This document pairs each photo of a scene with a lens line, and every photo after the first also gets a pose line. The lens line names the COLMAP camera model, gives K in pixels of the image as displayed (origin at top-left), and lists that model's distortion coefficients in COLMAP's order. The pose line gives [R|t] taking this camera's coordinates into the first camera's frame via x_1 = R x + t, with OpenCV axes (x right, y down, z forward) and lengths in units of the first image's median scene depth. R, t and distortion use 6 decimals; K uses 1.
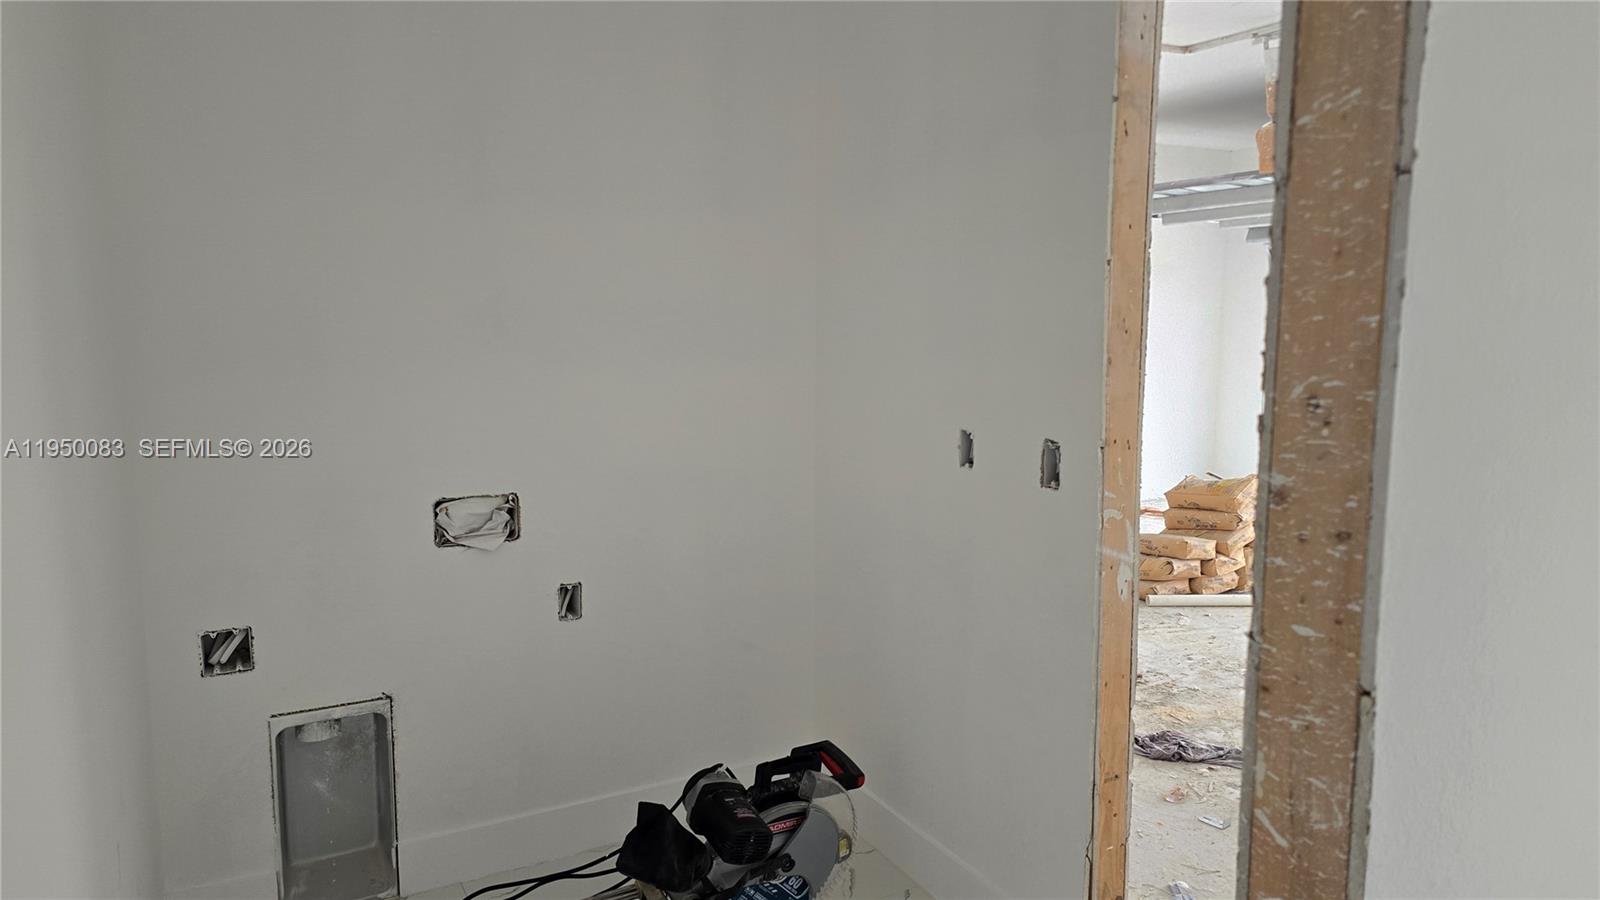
lens RADIAL K [[1054.1, 0, 811.6], [0, 1054.1, 442.4], [0, 0, 1]] dist [0.081568, -0.079046]
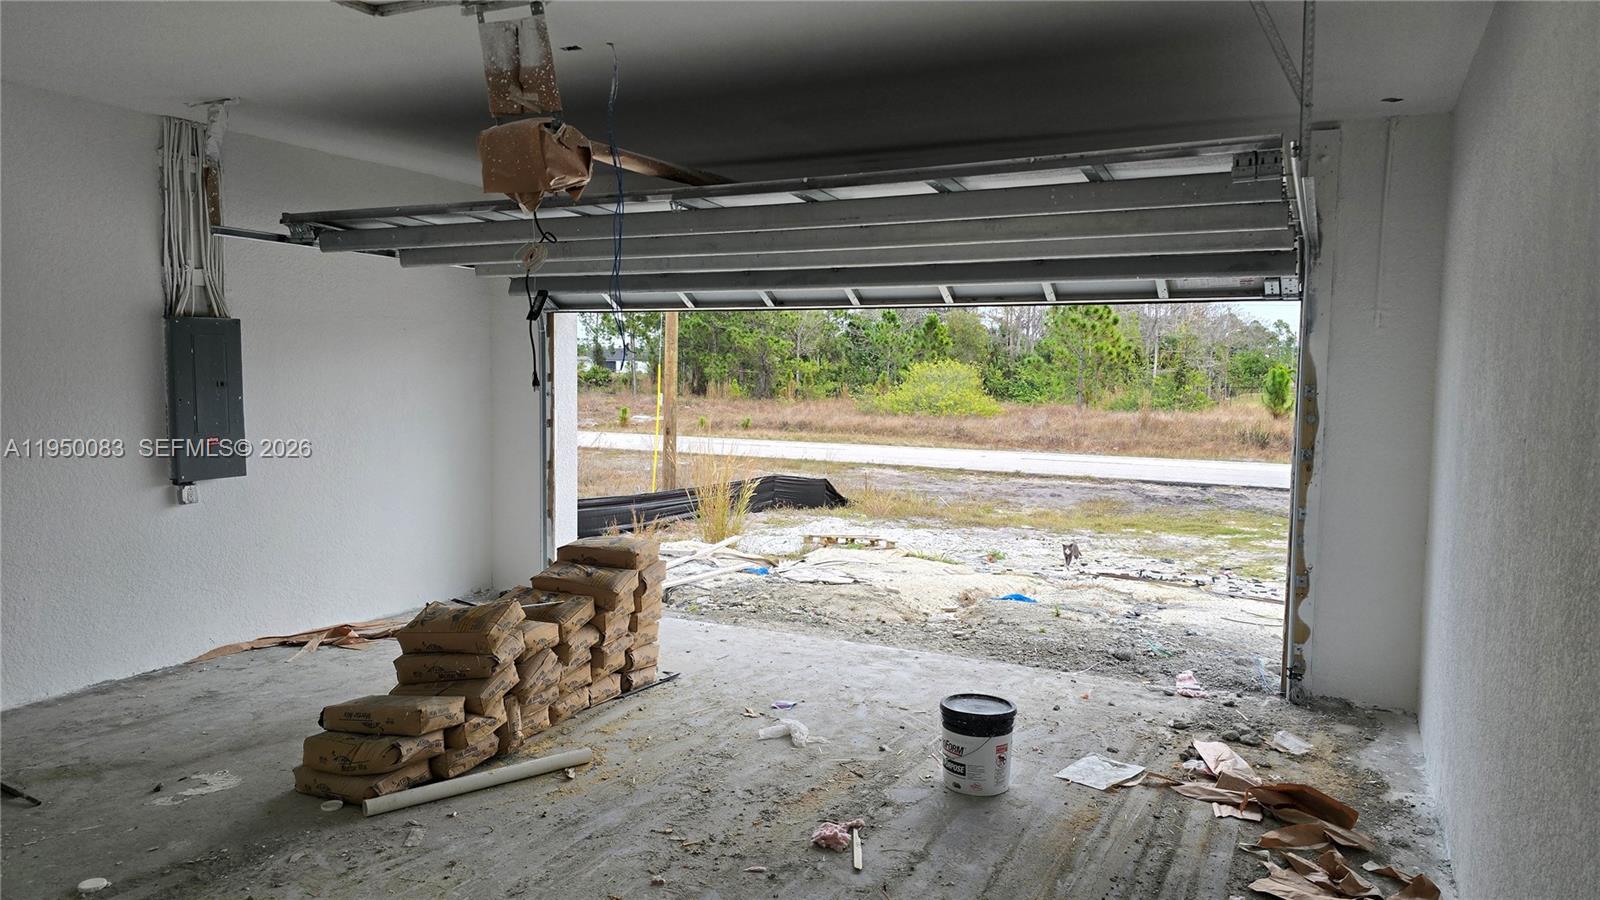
lens RADIAL K [[1054.1, 0, 811.6], [0, 1054.1, 442.4], [0, 0, 1]] dist [0.081568, -0.079046]
pose [[0.813185, -0.032919, 0.581073, 0.157858], [0.064194, 0.997381, -0.033332, -0.040114], [-0.578454, 0.064407, 0.813169, 0.269213]]
